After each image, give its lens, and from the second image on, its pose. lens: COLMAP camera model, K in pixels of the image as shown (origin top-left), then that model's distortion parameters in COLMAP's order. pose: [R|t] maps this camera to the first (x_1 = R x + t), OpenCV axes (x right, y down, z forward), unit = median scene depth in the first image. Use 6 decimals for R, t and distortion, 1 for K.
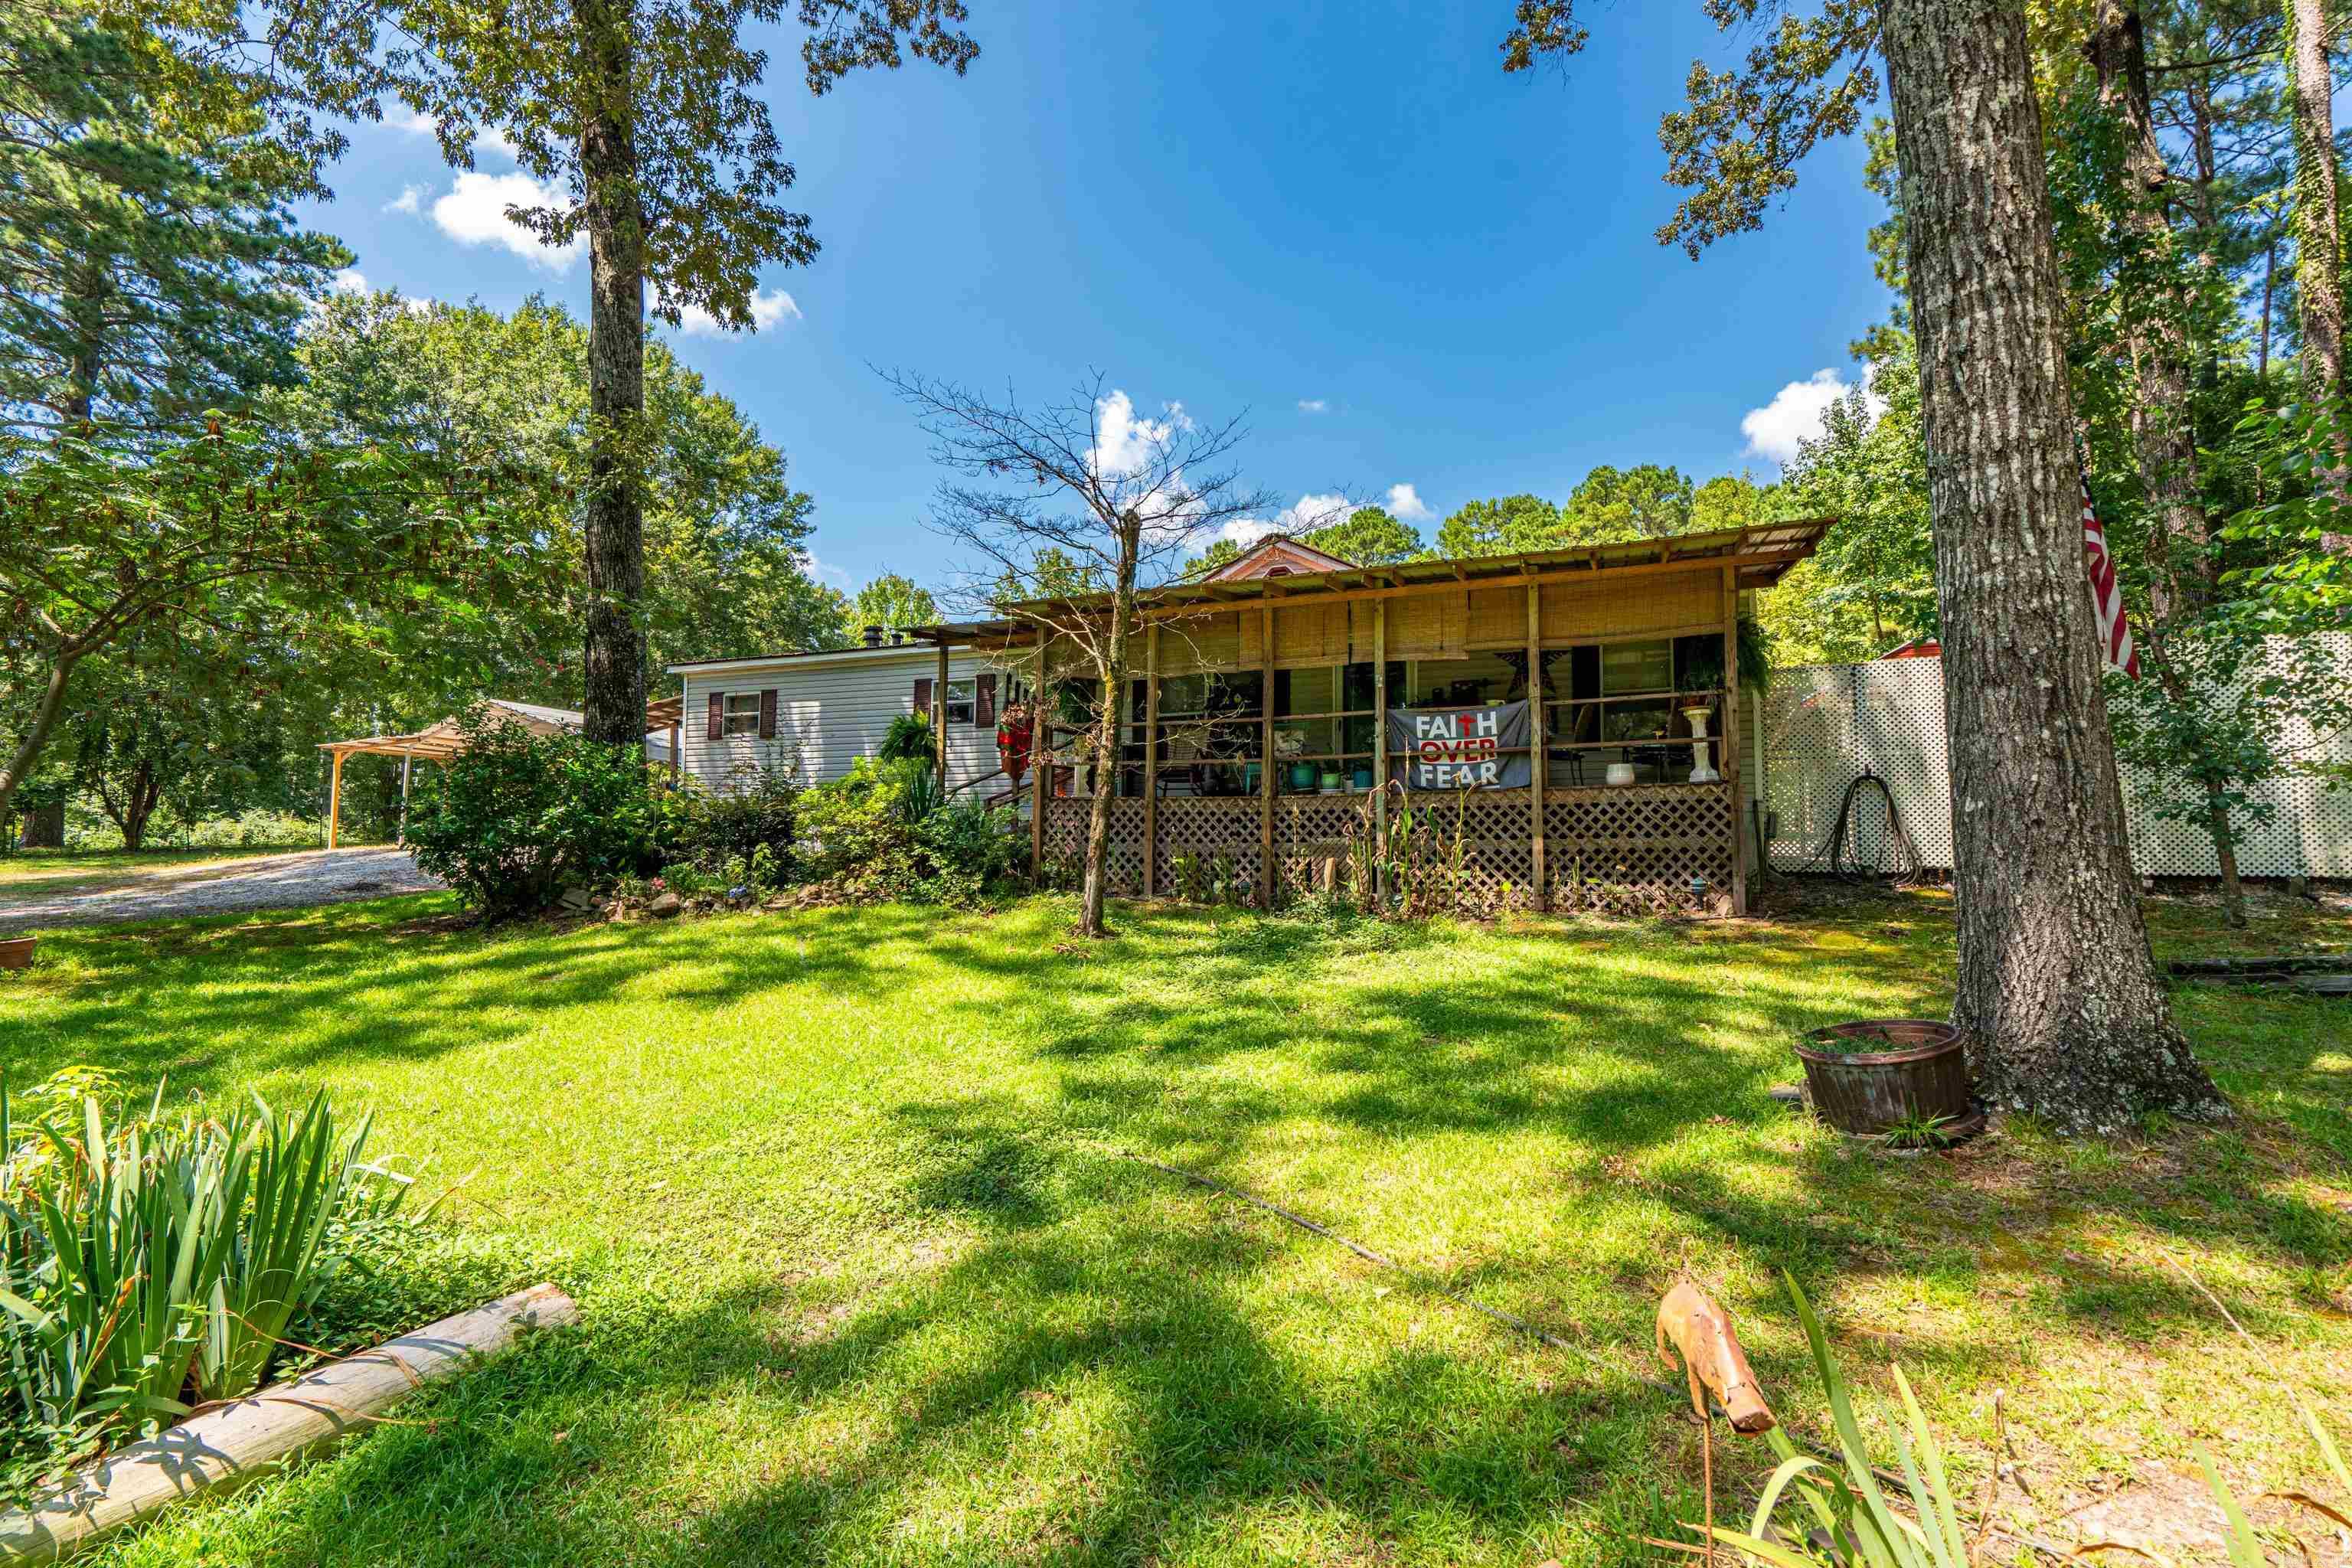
lens RADIAL K [[1067.6, 0, 1170.6], [0, 1067.6, 785.7], [0, 0, 1]] dist [-0.001736, 0.002612]
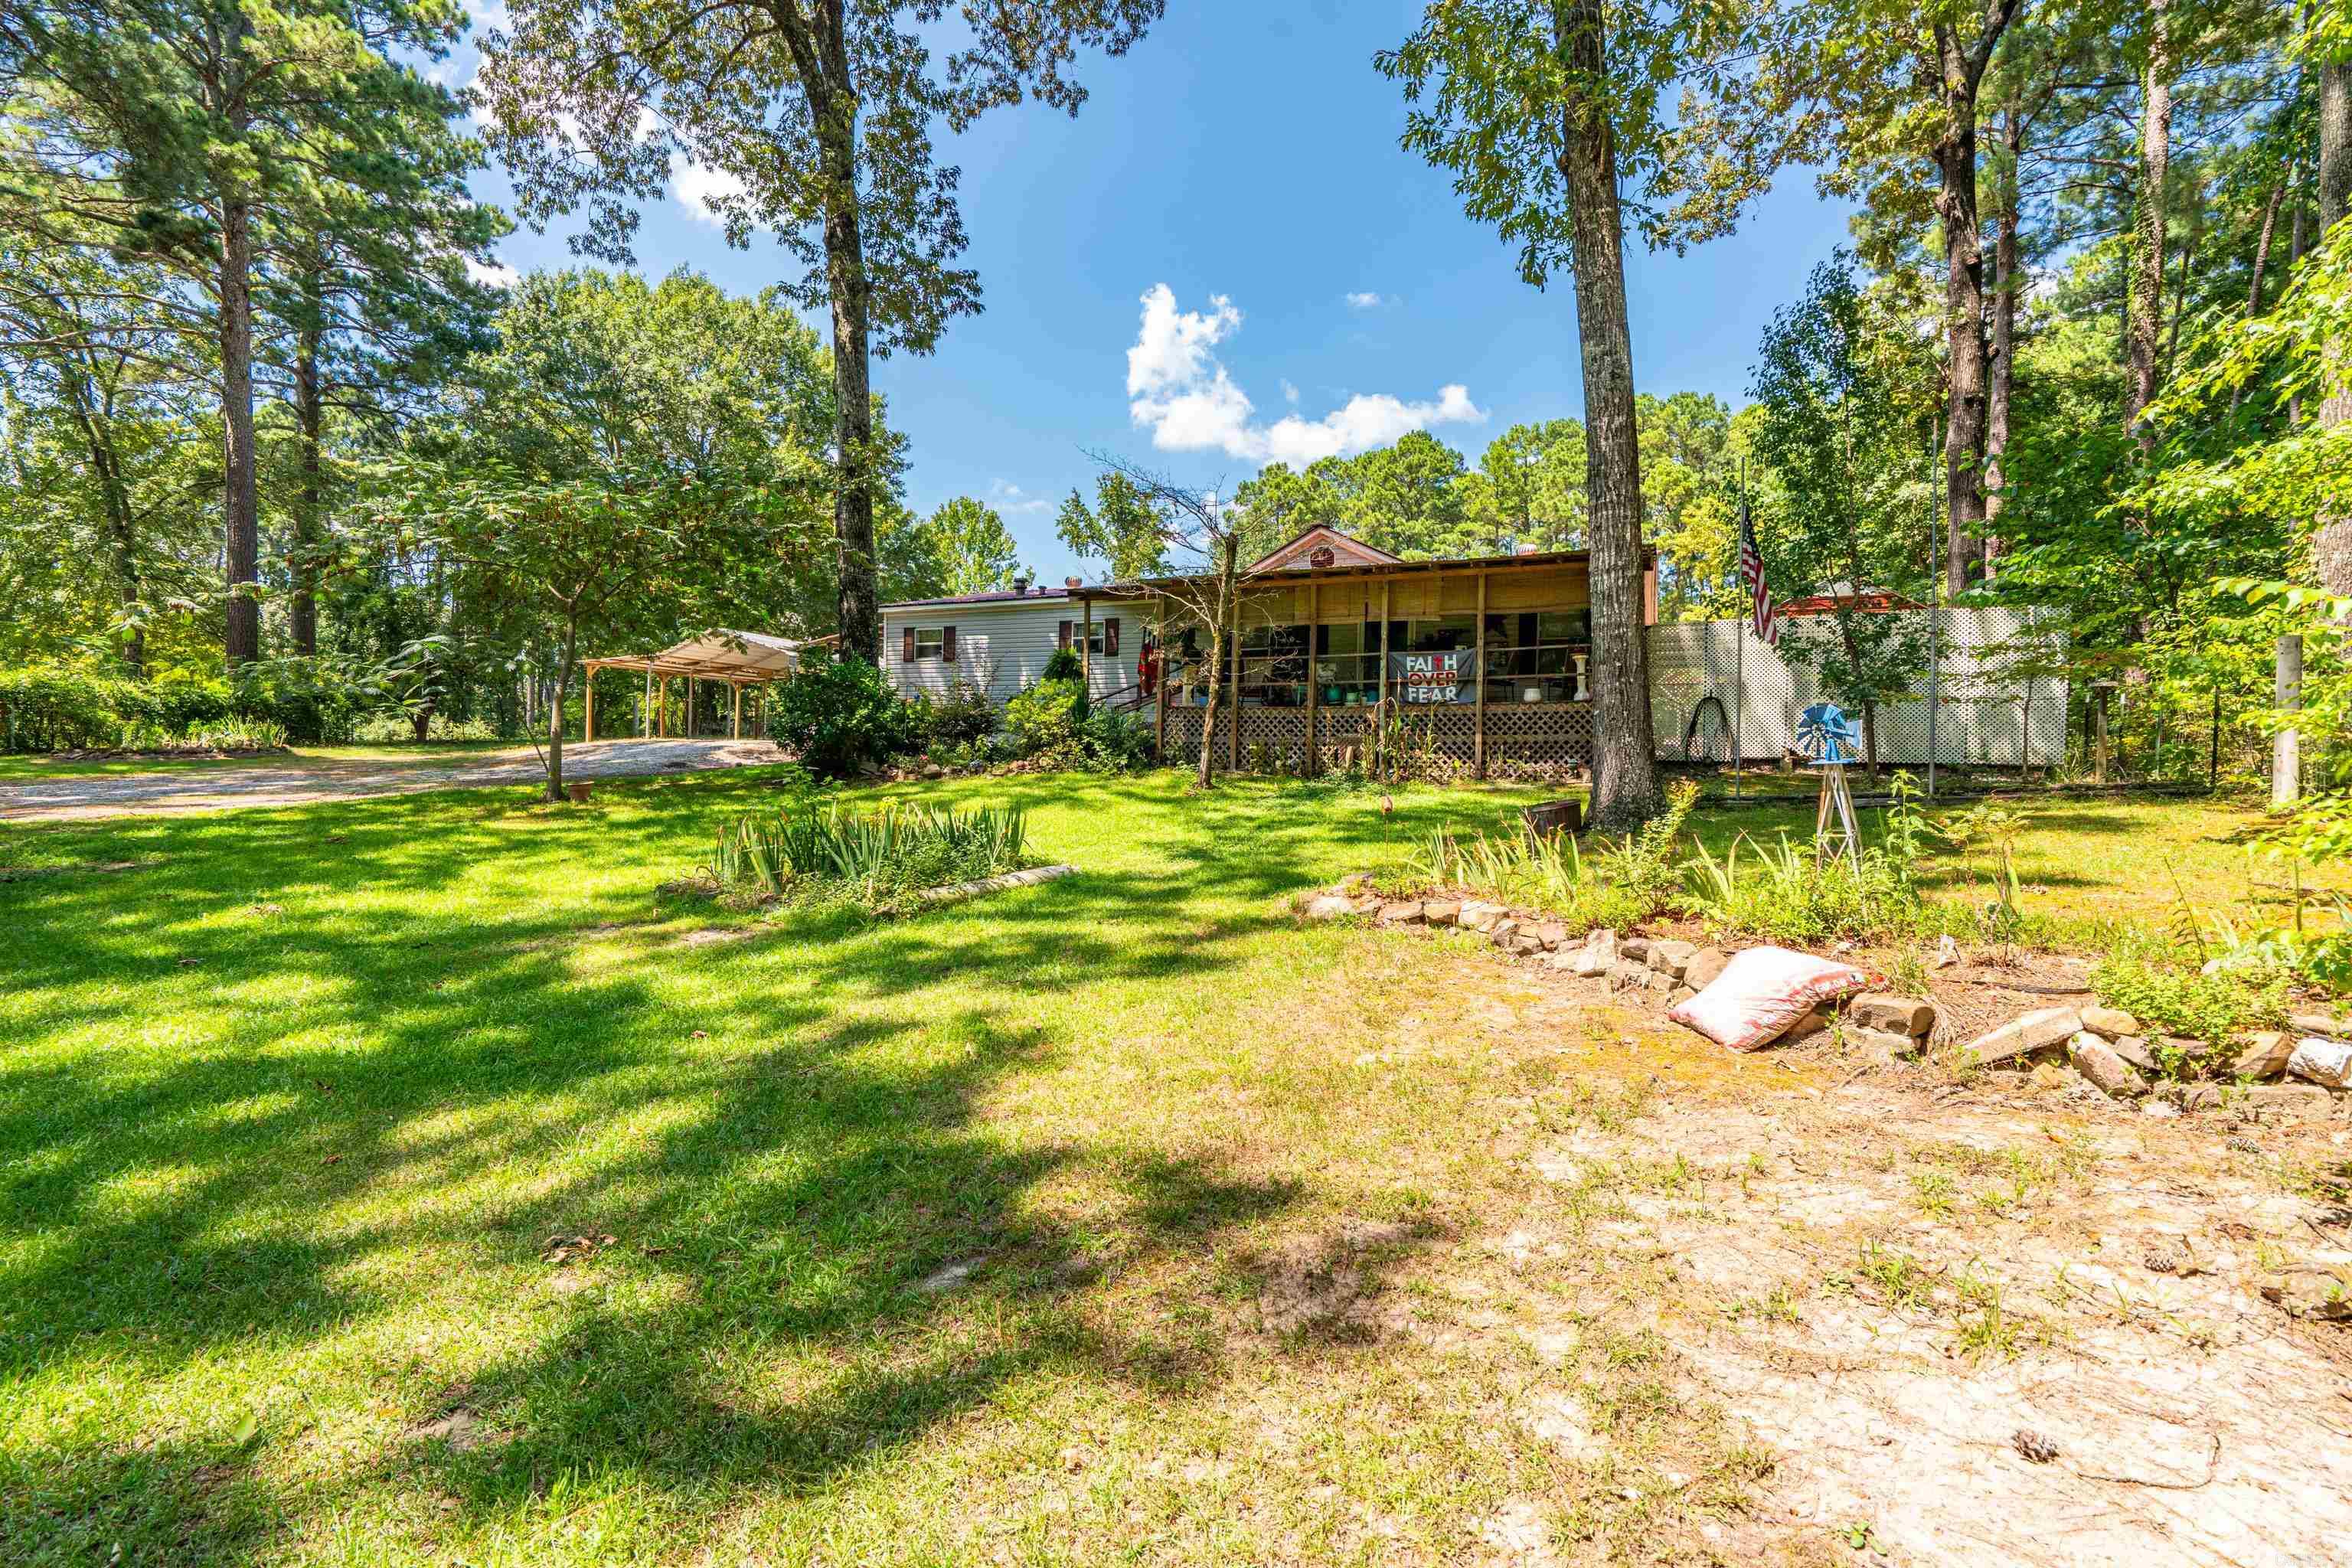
lens RADIAL K [[1067.6, 0, 1178.7], [0, 1067.6, 789.9], [0, 0, 1]] dist [-0.001736, 0.002612]
pose [[0.999366, 0.012042, -0.033492, -0.044143], [-0.009098, 0.996192, 0.086714, -0.002540], [0.034408, -0.086354, 0.995670, -0.519844]]
